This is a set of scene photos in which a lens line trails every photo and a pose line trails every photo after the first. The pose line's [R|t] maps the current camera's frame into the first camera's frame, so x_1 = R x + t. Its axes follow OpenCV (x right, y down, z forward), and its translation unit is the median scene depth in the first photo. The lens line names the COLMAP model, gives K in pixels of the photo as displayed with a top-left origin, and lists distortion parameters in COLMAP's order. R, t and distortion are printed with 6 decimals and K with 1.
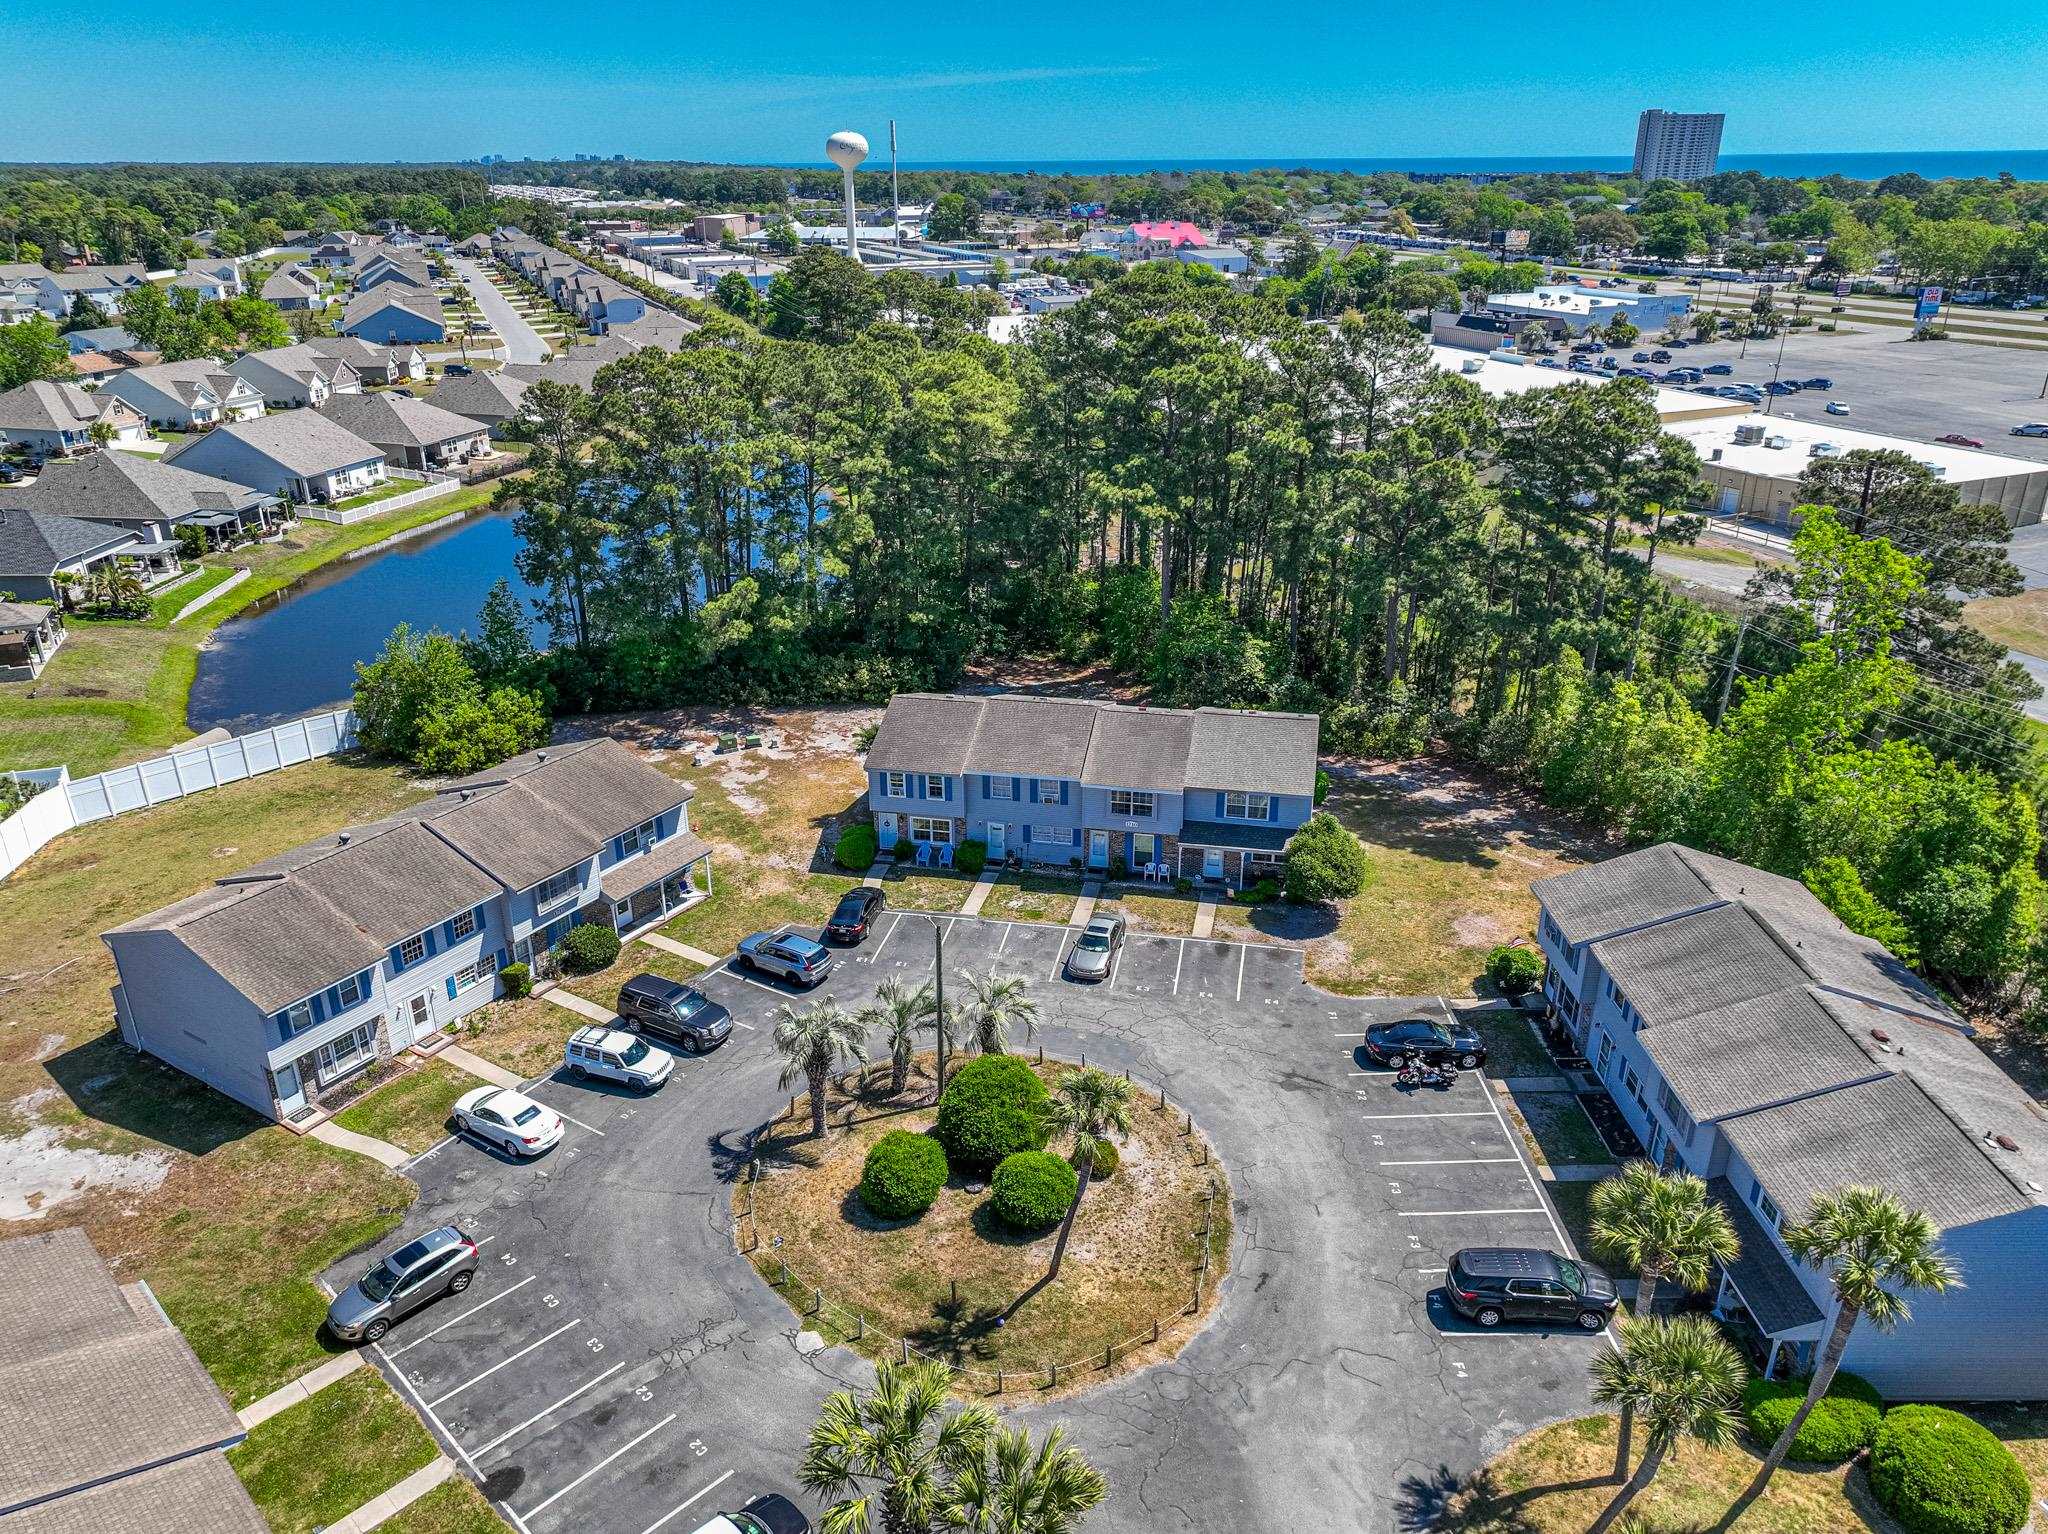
lens RADIAL K [[1455.9, 0, 1024.0], [0, 1455.9, 767.0], [0, 0, 1]] dist [0.002494, 0.001769]
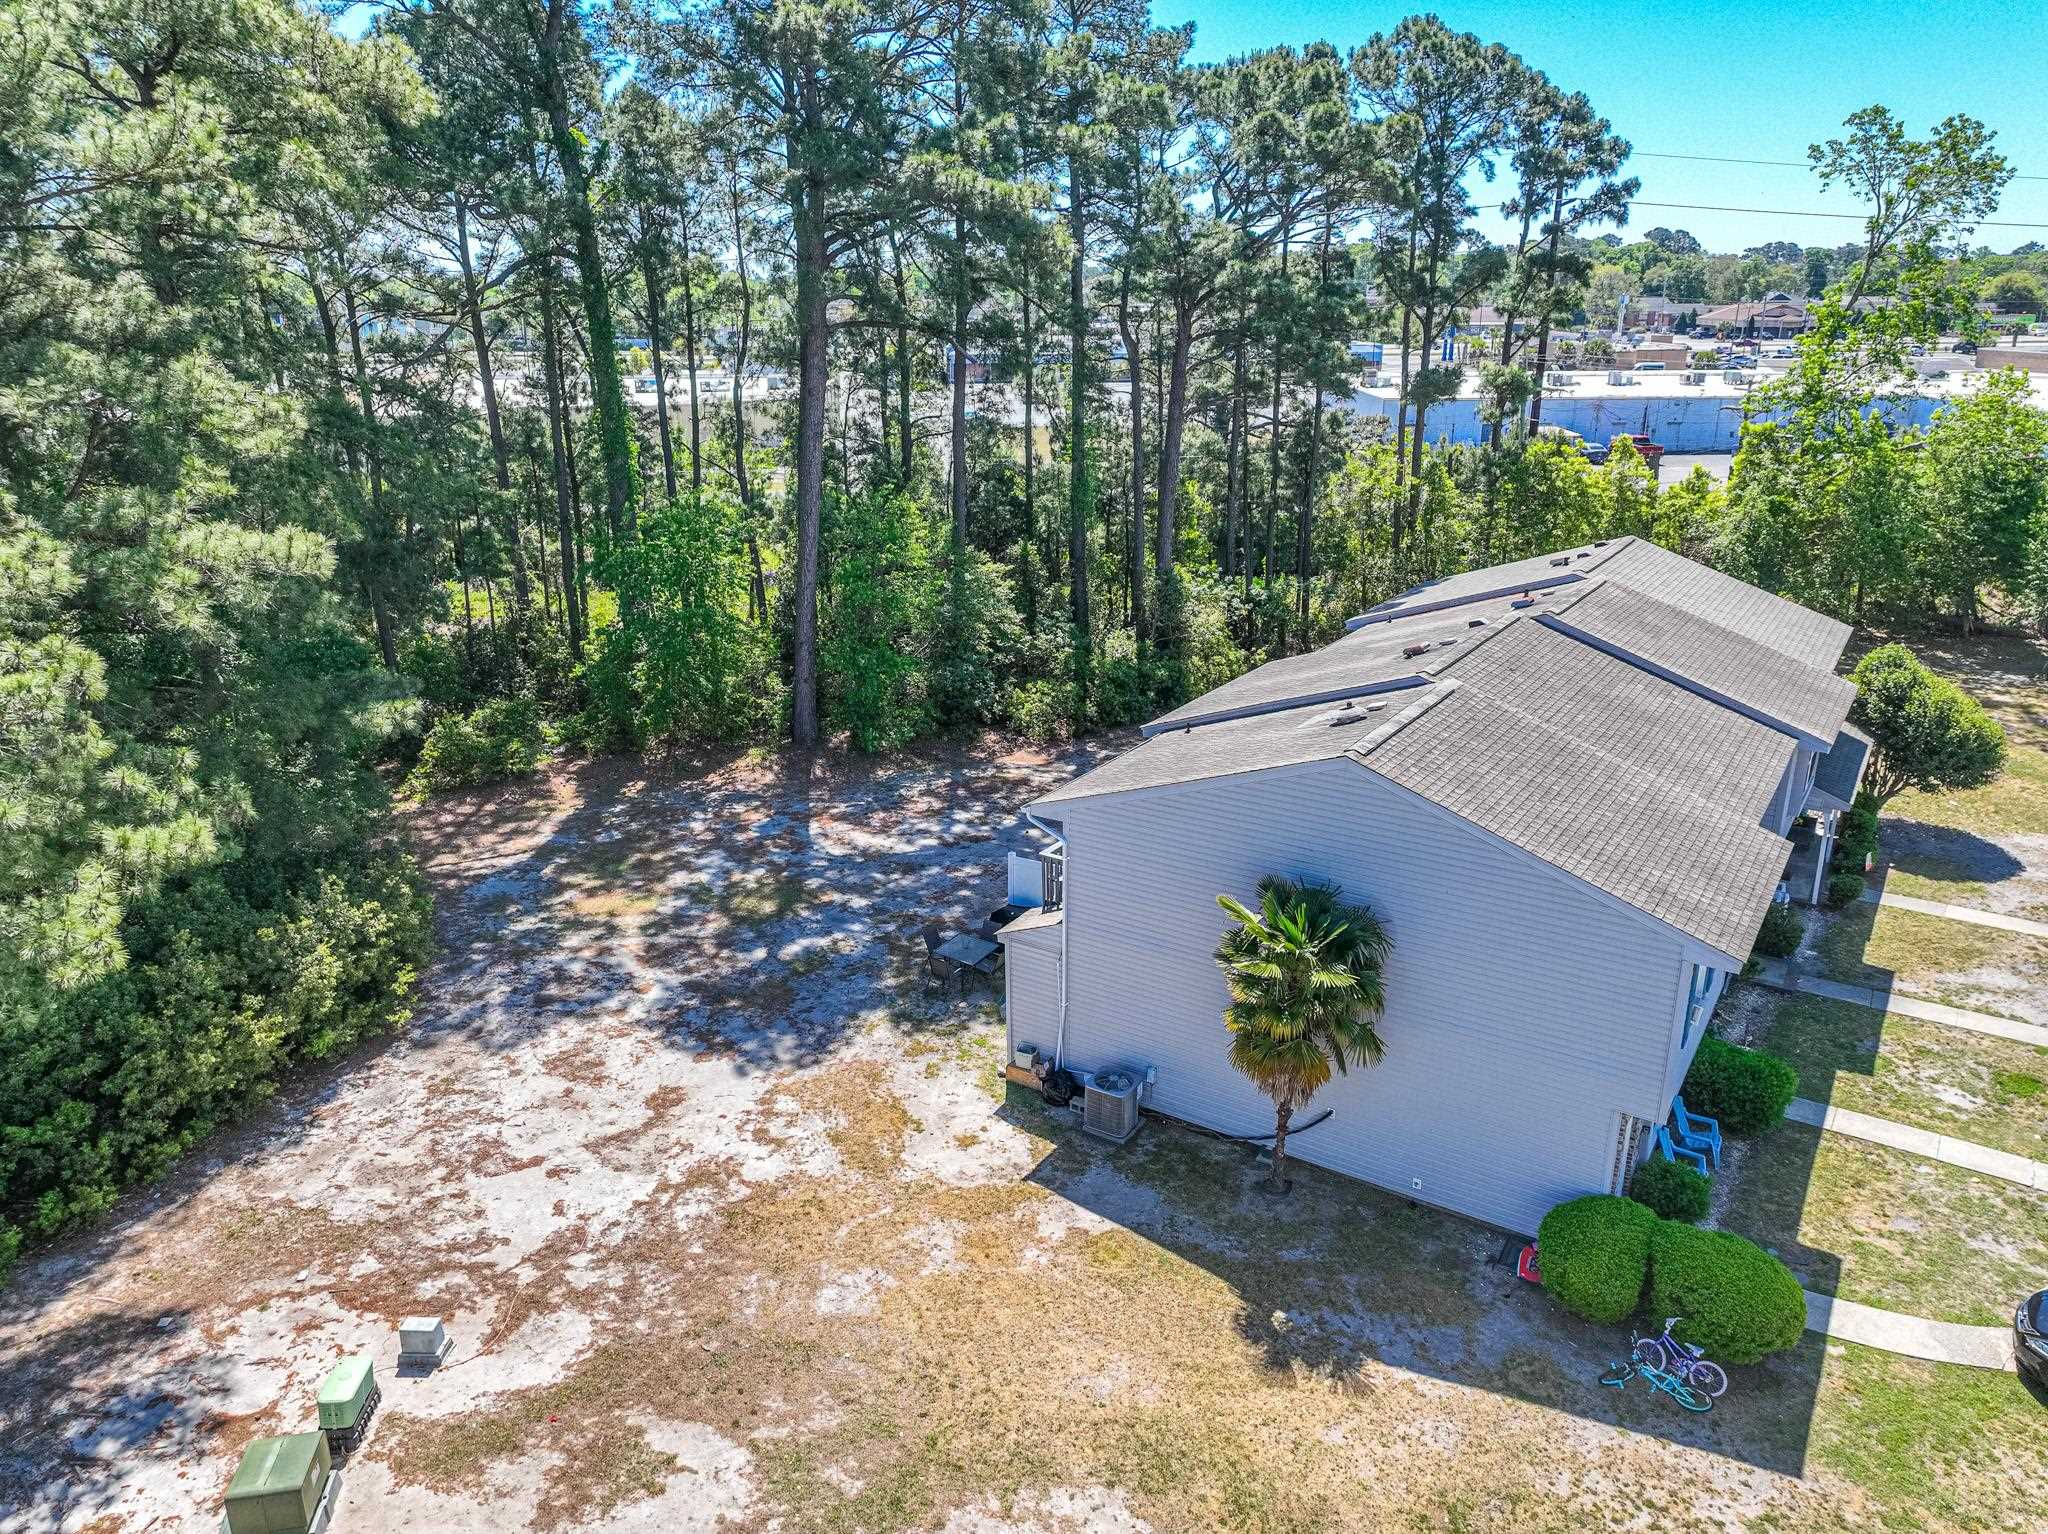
lens RADIAL K [[1455.9, 0, 1024.0], [0, 1455.9, 767.0], [0, 0, 1]] dist [0.002494, 0.001769]
pose [[0.367373, -0.290886, 0.883415, -0.370698], [0.367651, 0.917893, 0.149348, -0.114610], [-0.854324, 0.269922, 0.444154, 0.974737]]
